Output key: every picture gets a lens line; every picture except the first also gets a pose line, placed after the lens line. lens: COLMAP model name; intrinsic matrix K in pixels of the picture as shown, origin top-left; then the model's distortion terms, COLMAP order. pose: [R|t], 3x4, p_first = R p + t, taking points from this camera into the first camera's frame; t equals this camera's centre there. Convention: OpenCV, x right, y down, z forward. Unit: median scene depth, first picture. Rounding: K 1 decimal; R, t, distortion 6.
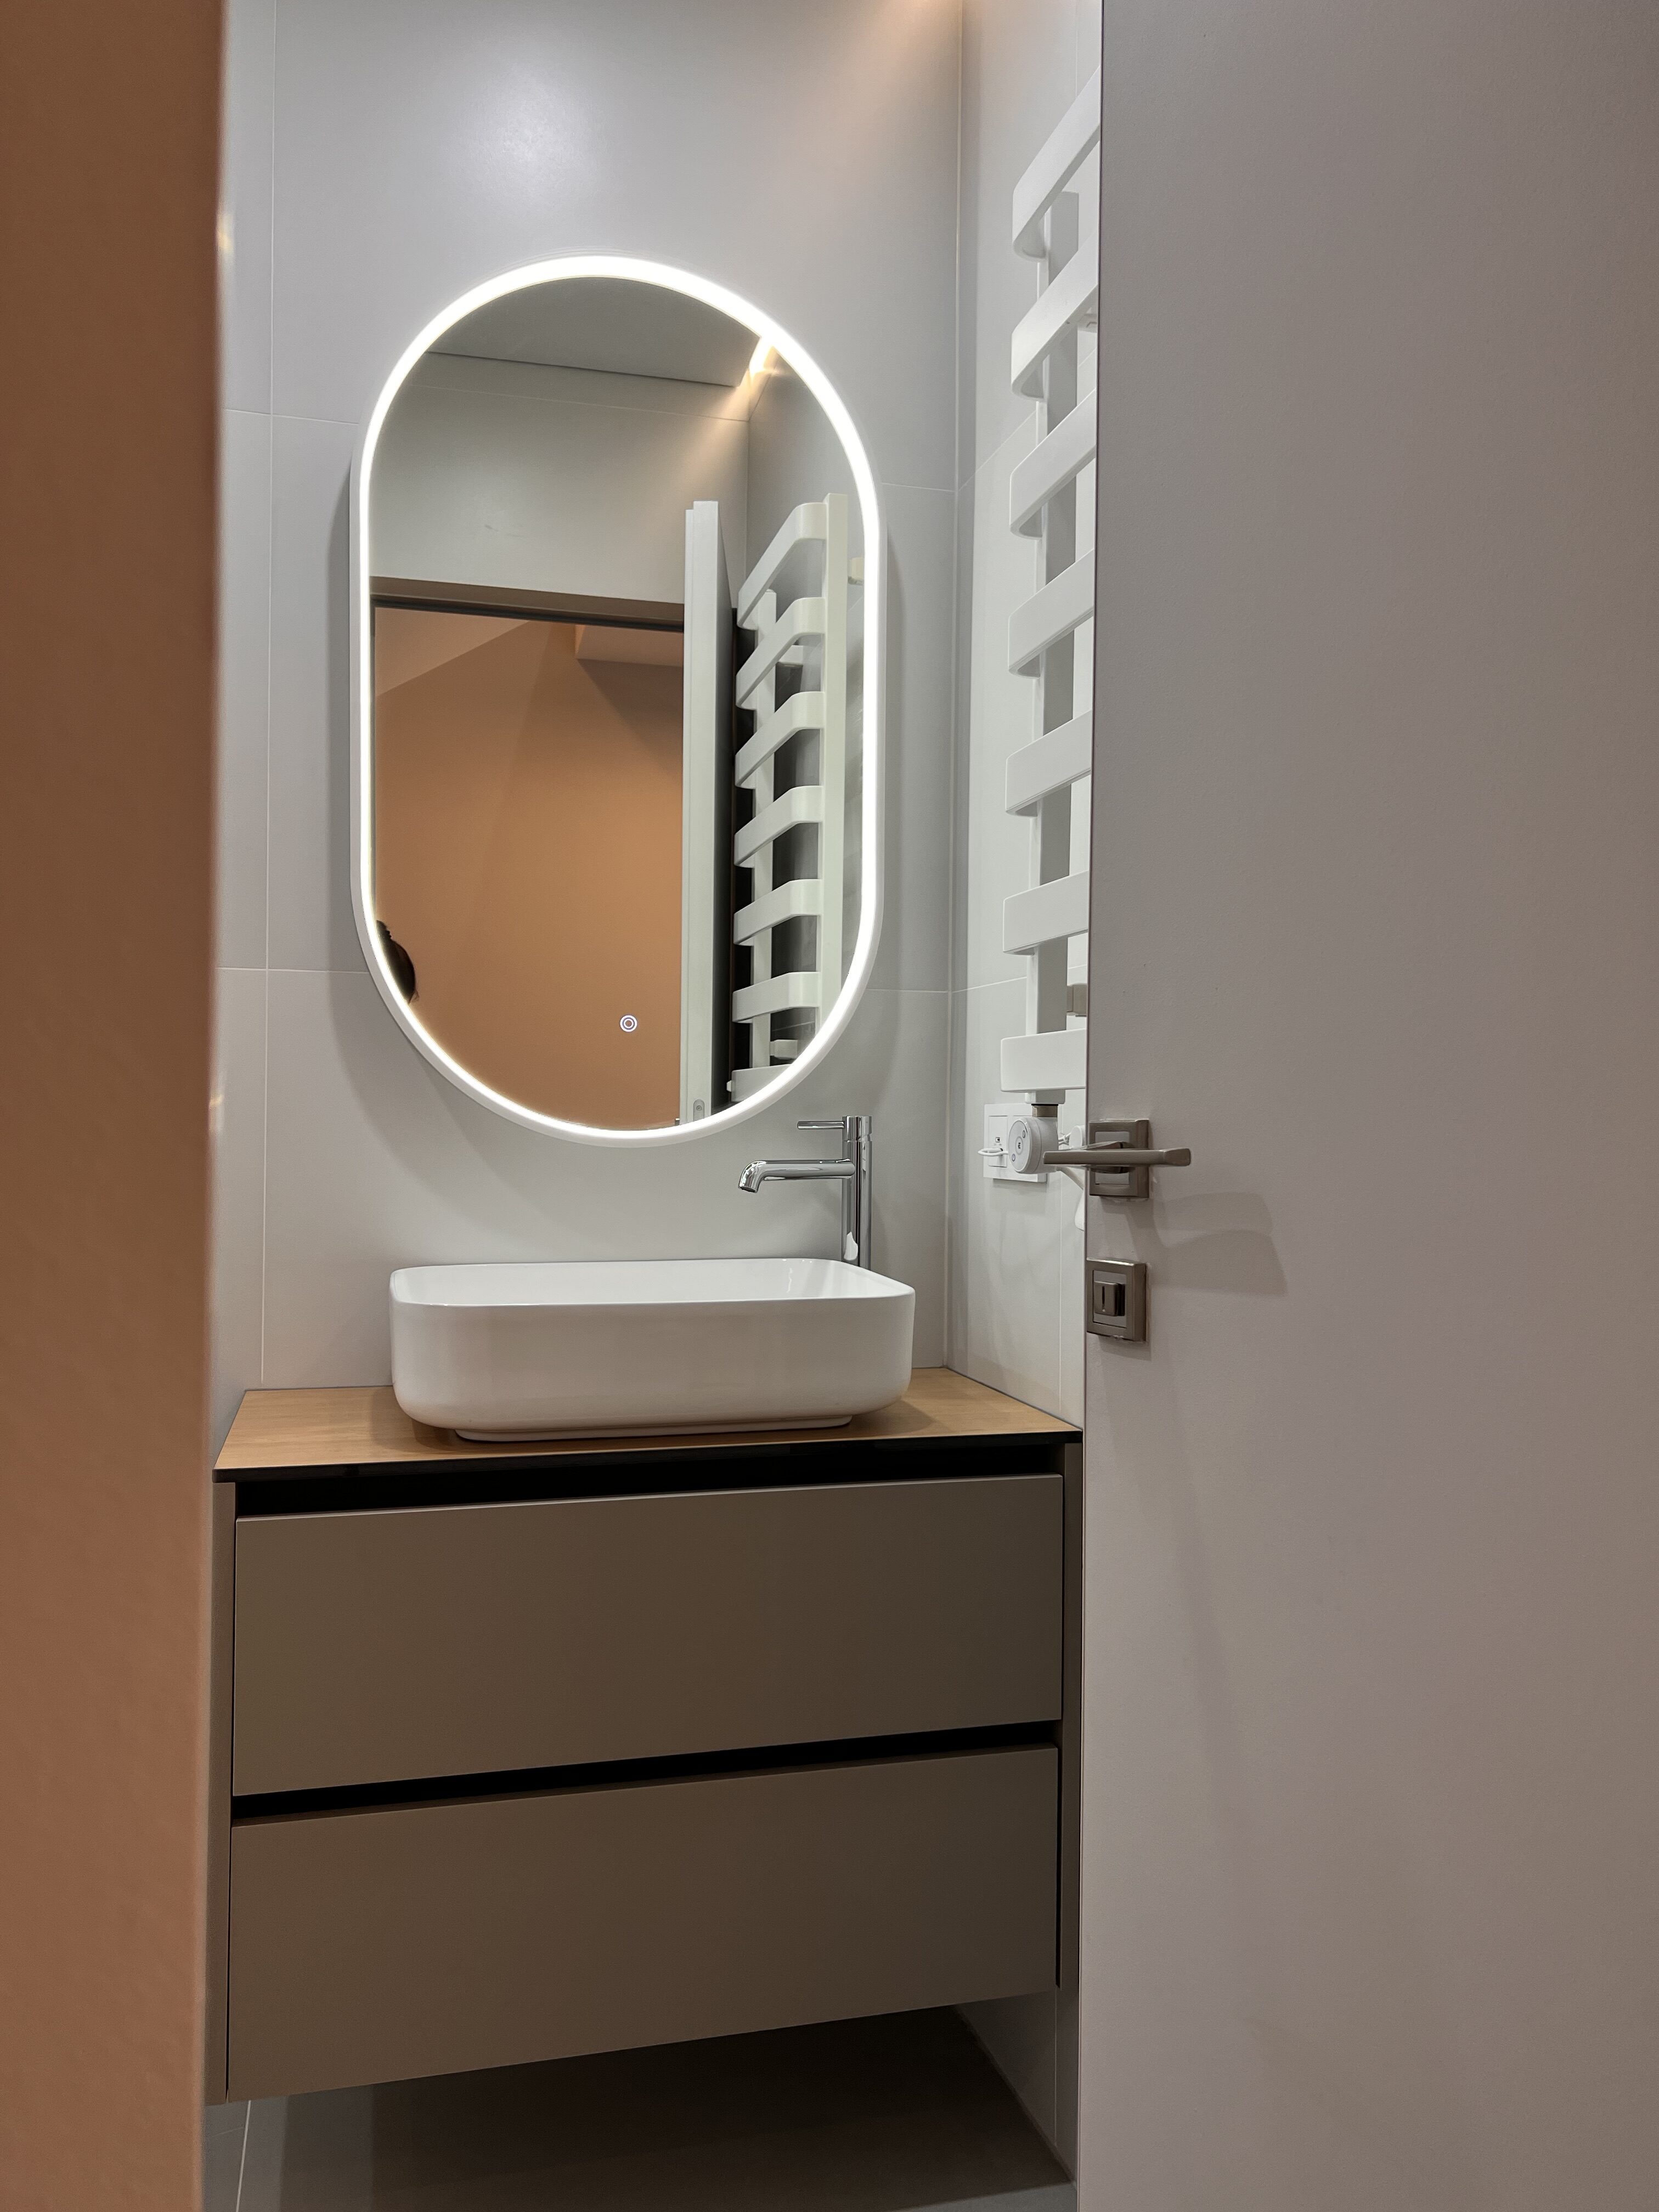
lens RADIAL K [[1684.5, 0, 829.5], [0, 1684.5, 1106.0], [0, 0, 1]] dist [0.017176, 0.000832]
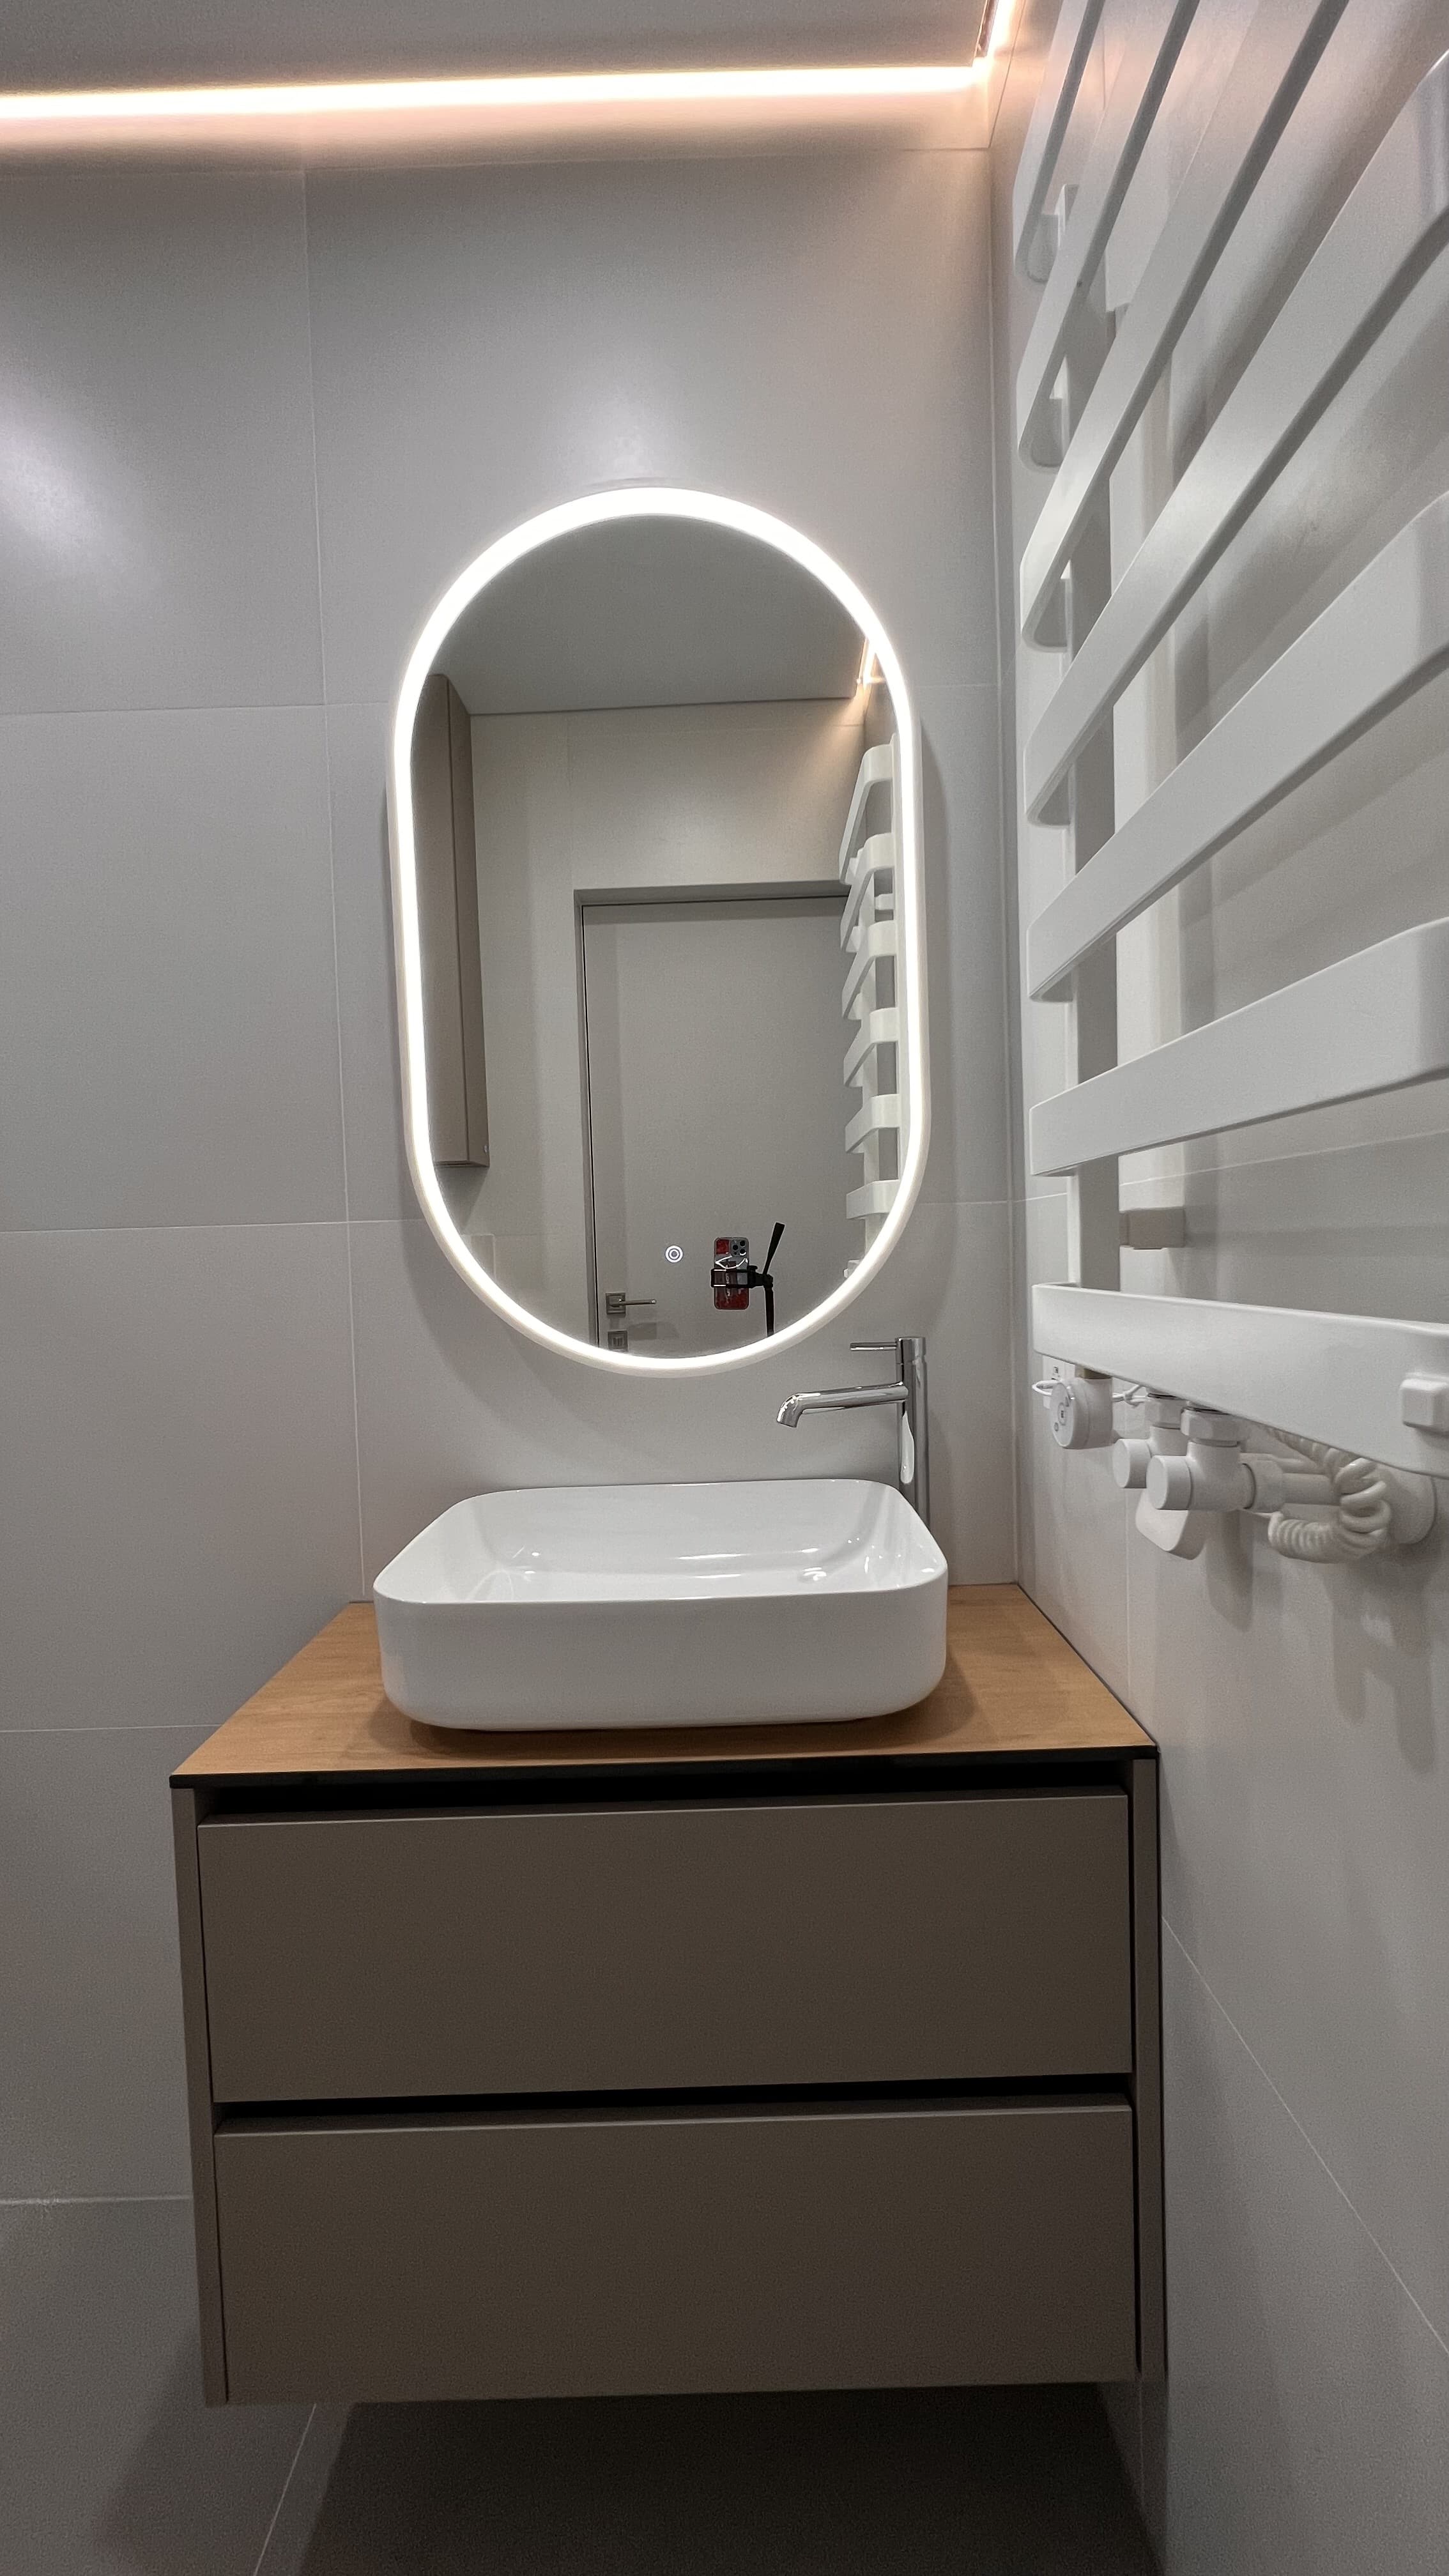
lens RADIAL K [[1040.6, 0, 727.5], [0, 1040.6, 1271.3], [0, 0, 1]] dist [-0.011902, 0.000062]
pose [[0.964192, -0.031387, -0.263343, 0.079470], [0.040575, 0.998740, 0.029524, -0.057739], [0.262084, -0.039152, 0.964250, 0.418495]]
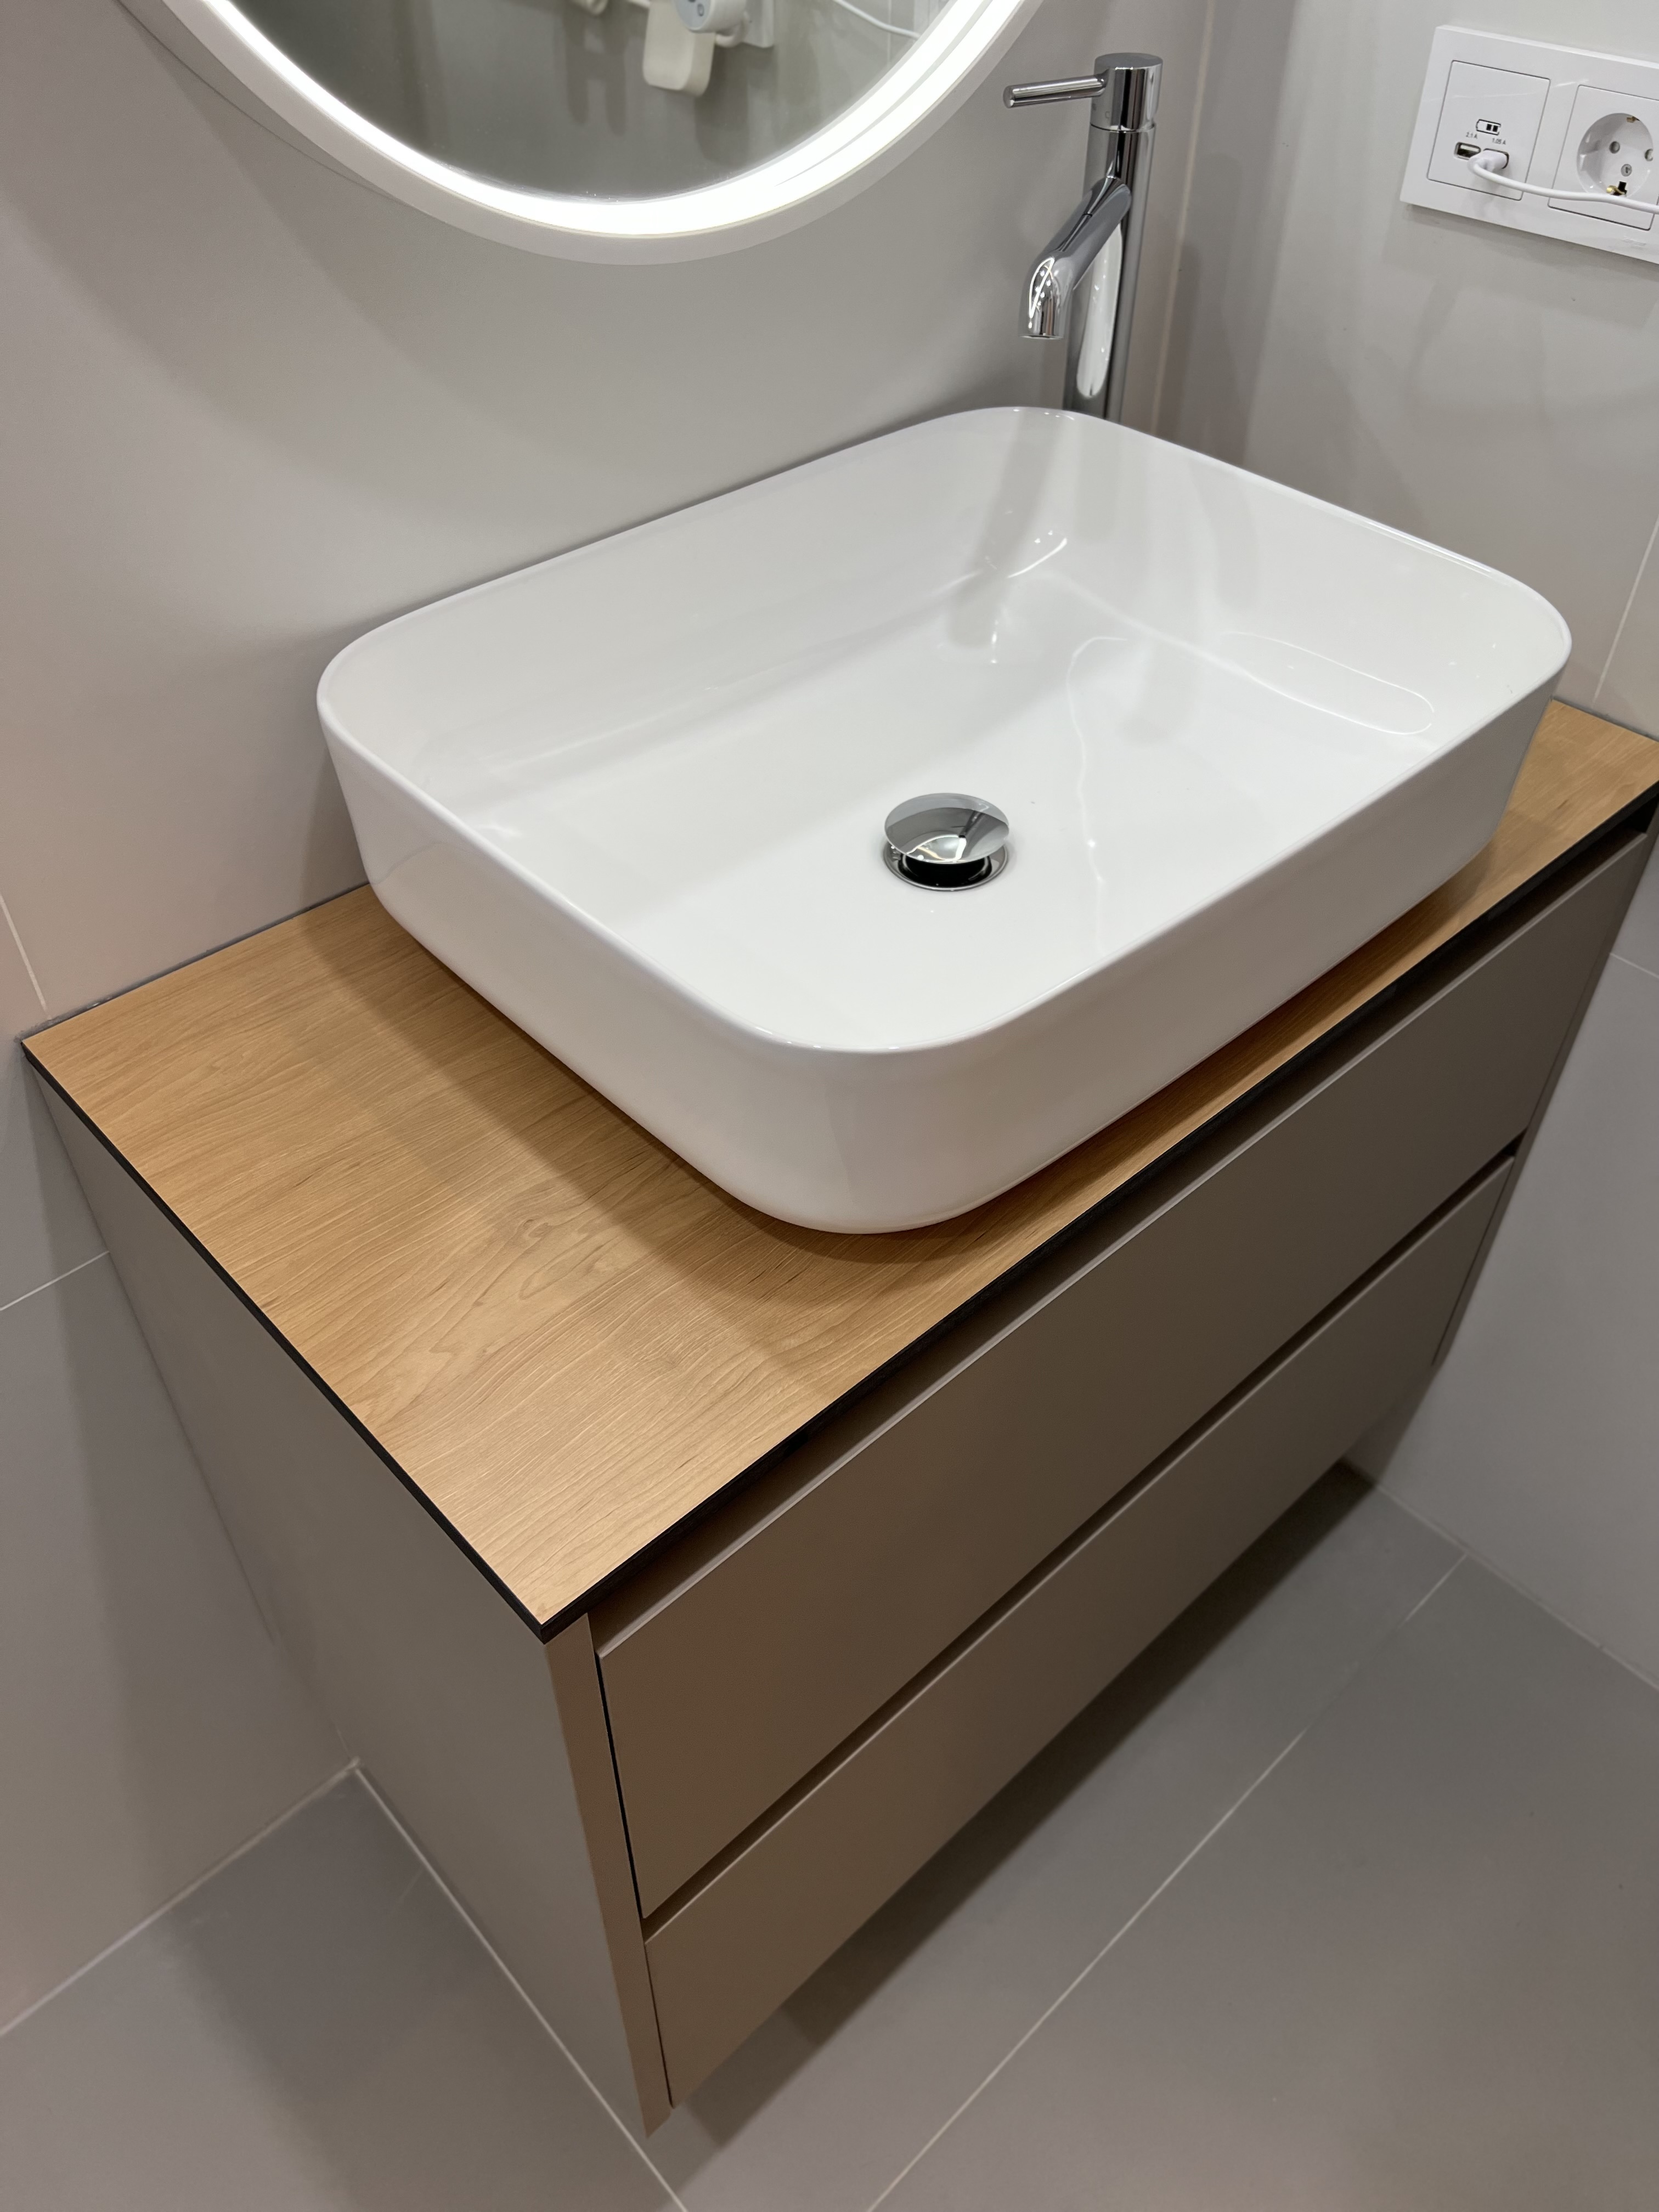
lens RADIAL K [[1684.5, 0, 829.5], [0, 1684.5, 1106.0], [0, 0, 1]] dist [0.017176, 0.000832]
pose [[0.884959, -0.326419, 0.332111, -0.311403], [0.004187, 0.718742, 0.695264, -0.114422], [-0.465649, -0.613890, 0.637424, 0.623001]]
